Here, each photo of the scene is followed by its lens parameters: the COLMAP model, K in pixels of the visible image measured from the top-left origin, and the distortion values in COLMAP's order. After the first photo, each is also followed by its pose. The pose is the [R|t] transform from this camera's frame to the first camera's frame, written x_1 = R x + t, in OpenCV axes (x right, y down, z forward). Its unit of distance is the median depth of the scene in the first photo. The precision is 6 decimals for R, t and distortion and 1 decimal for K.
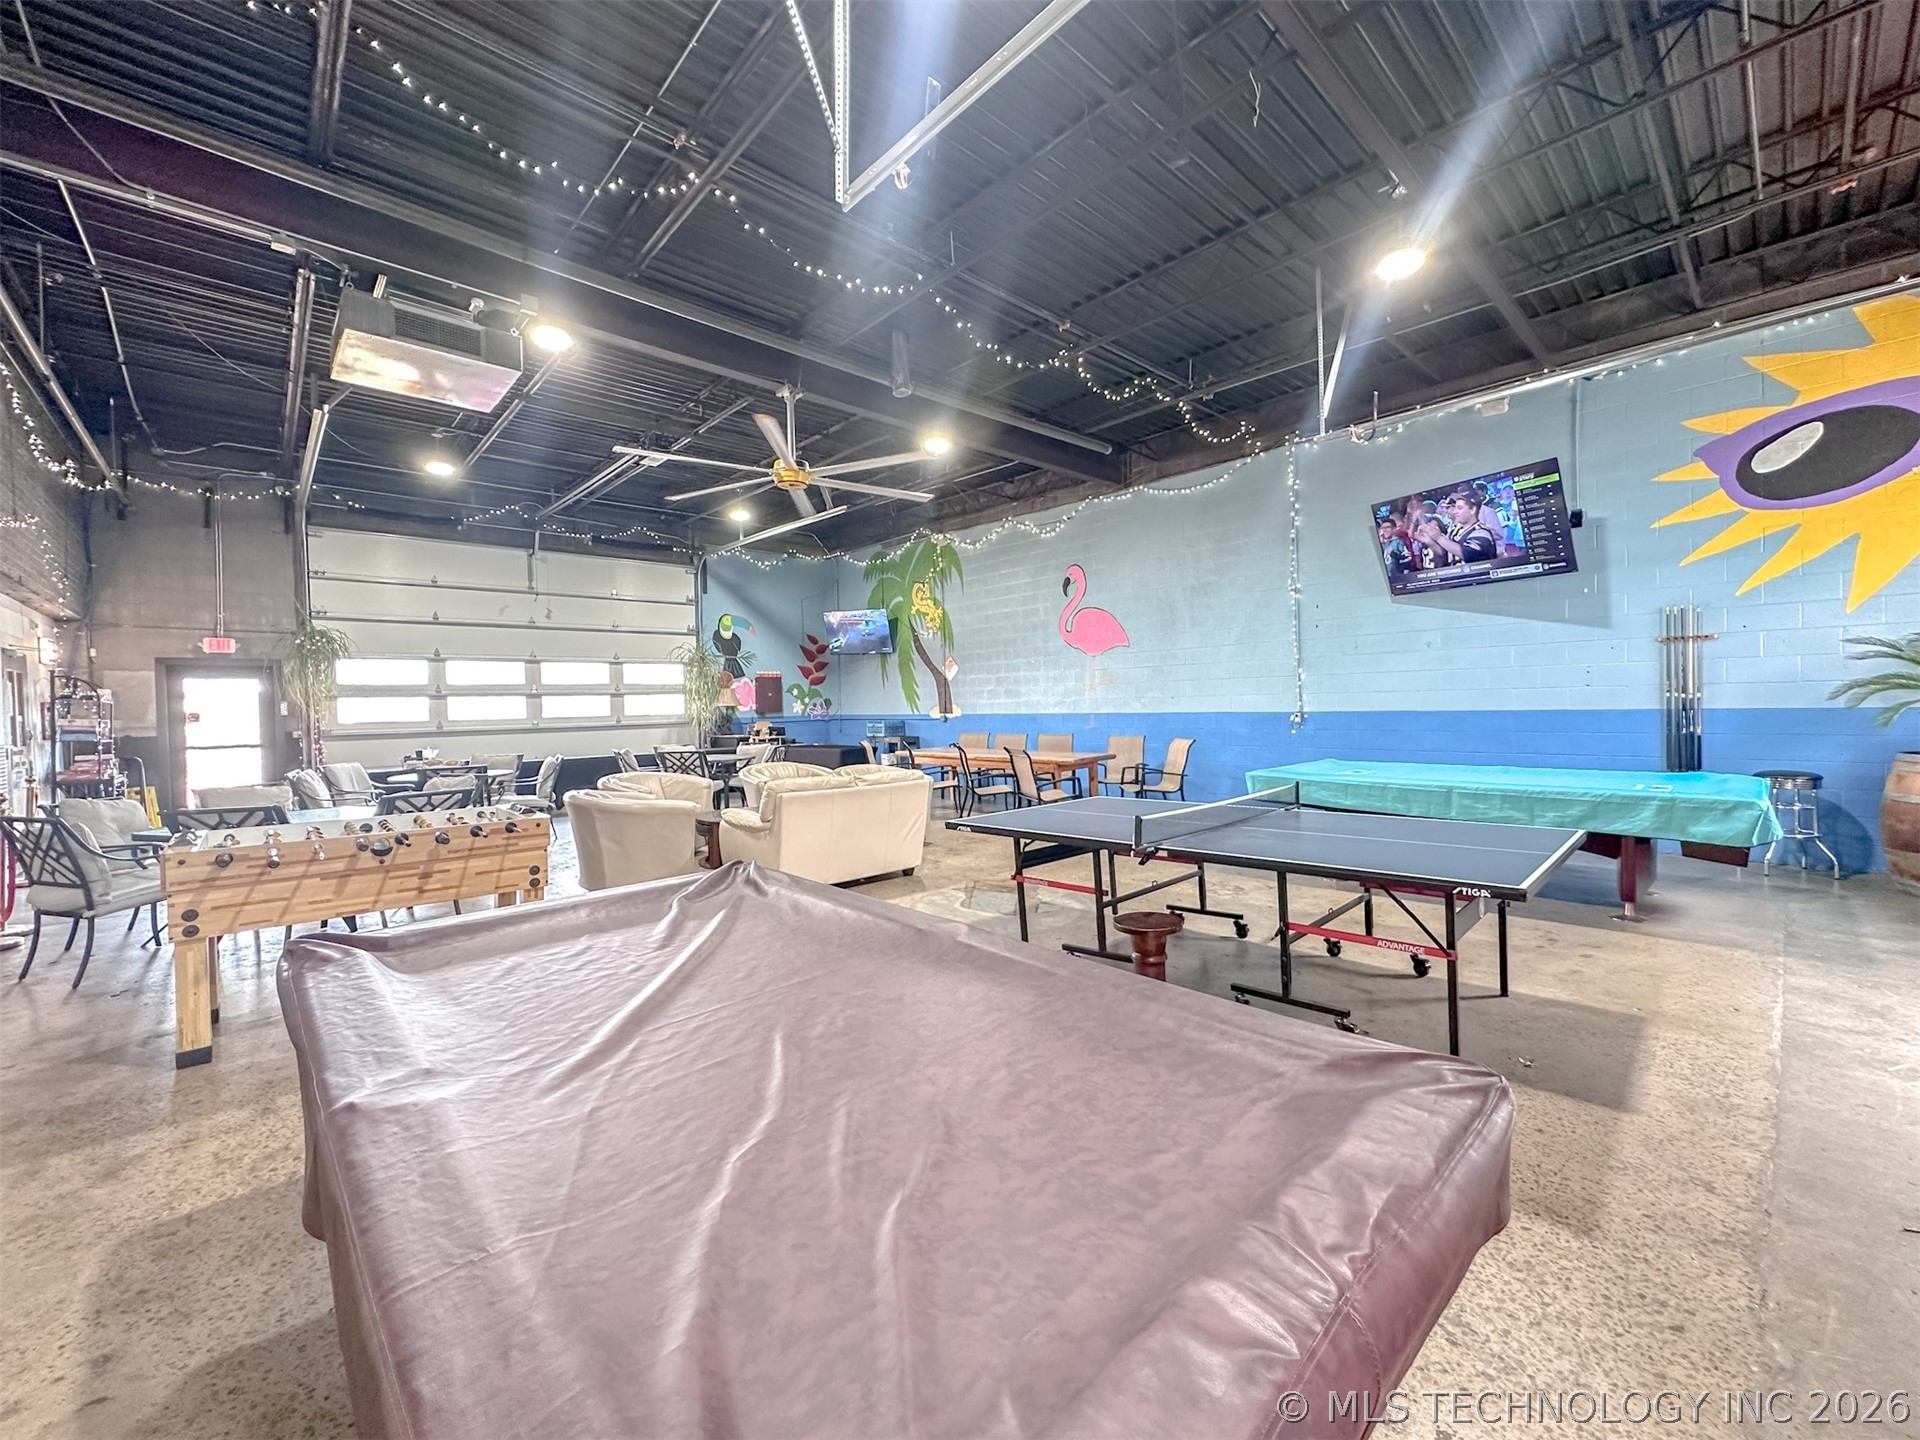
lens RADIAL K [[766.7, 0, 960.0], [0, 766.7, 720.0], [0, 0, 1]] dist [-0.001011, 0.000602]
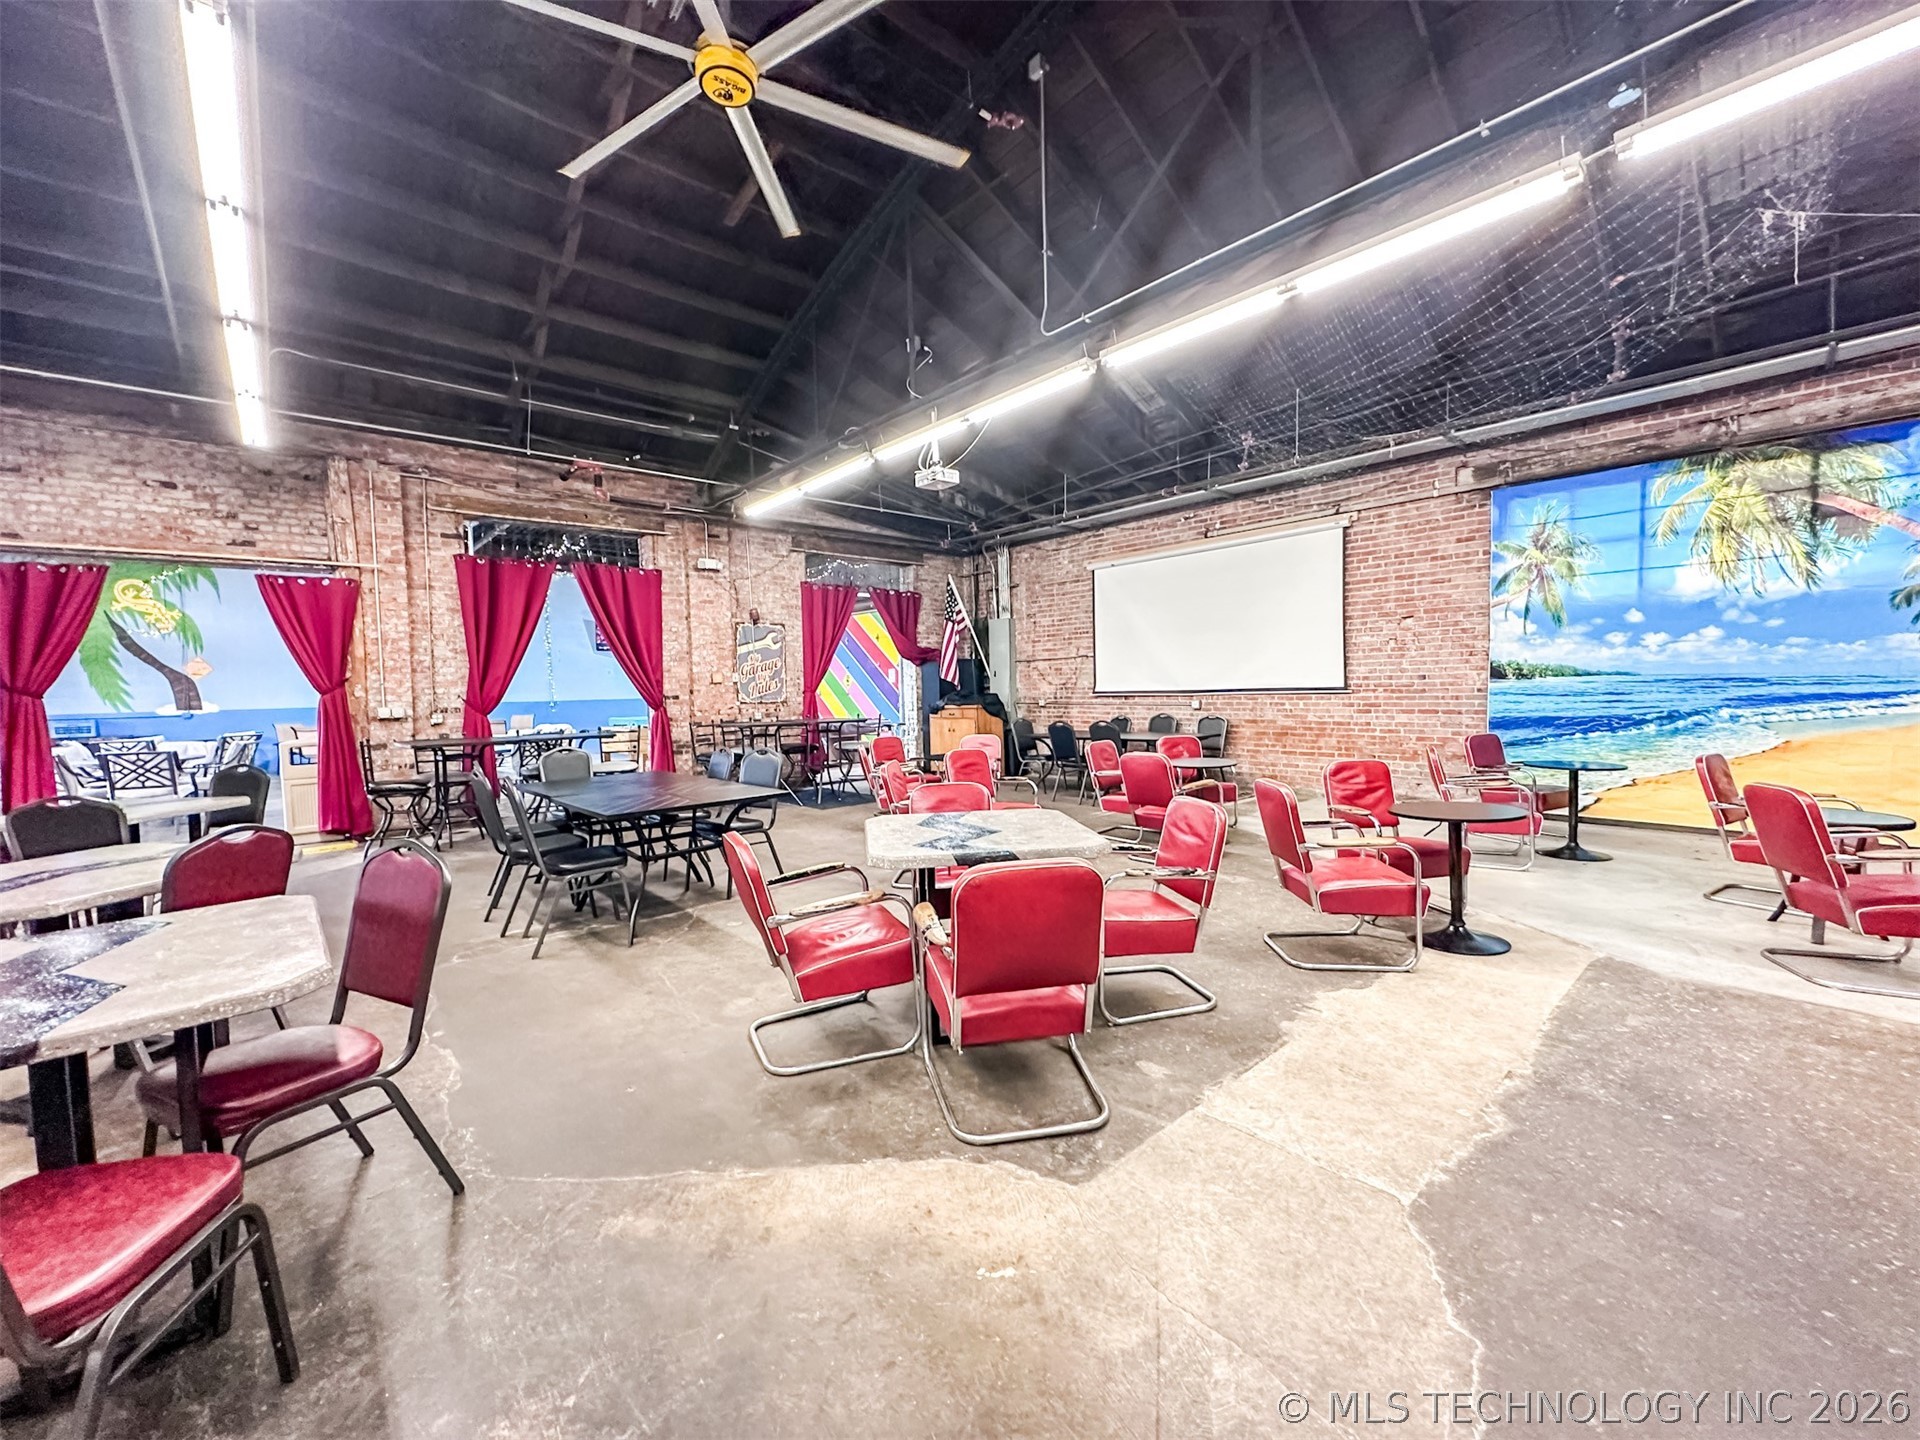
lens RADIAL K [[766.7, 0, 960.0], [0, 766.7, 720.0], [0, 0, 1]] dist [-0.001011, 0.000602]
pose [[0.017695, -0.022251, 0.999596, -1.080647], [0.044408, 0.998783, 0.021447, 0.030683], [-0.998857, 0.044011, 0.018661, -0.096687]]
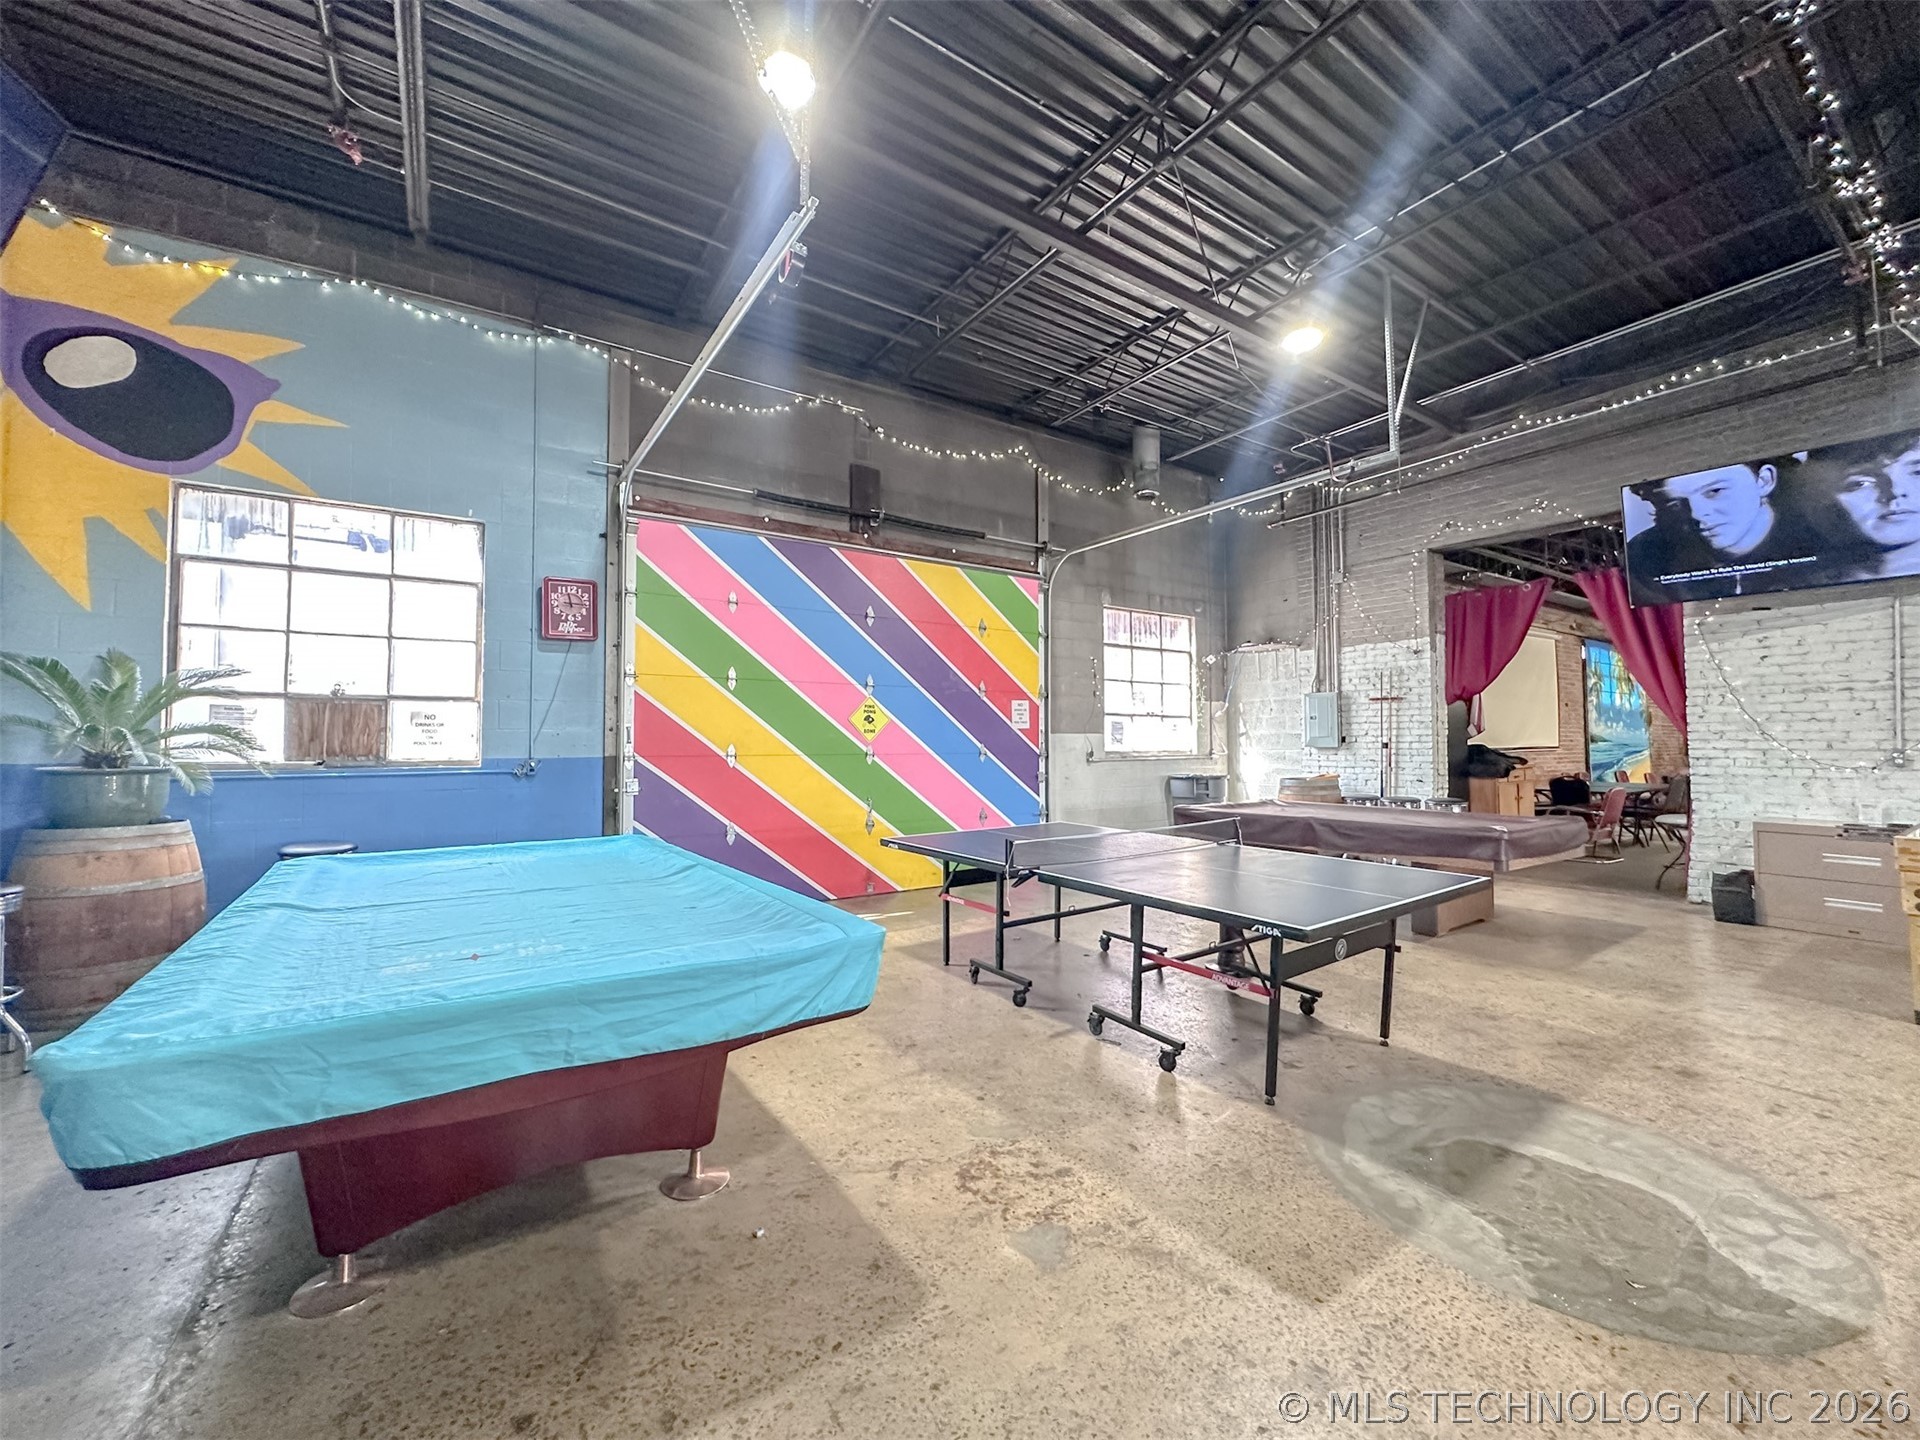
lens RADIAL K [[766.7, 0, 960.0], [0, 766.7, 720.0], [0, 0, 1]] dist [-0.001011, 0.000602]
pose [[-0.988450, 0.028704, 0.148802, 0.131811], [0.027343, 0.999564, -0.011187, -0.010223], [-0.149059, -0.006989, -0.988804, 0.625936]]
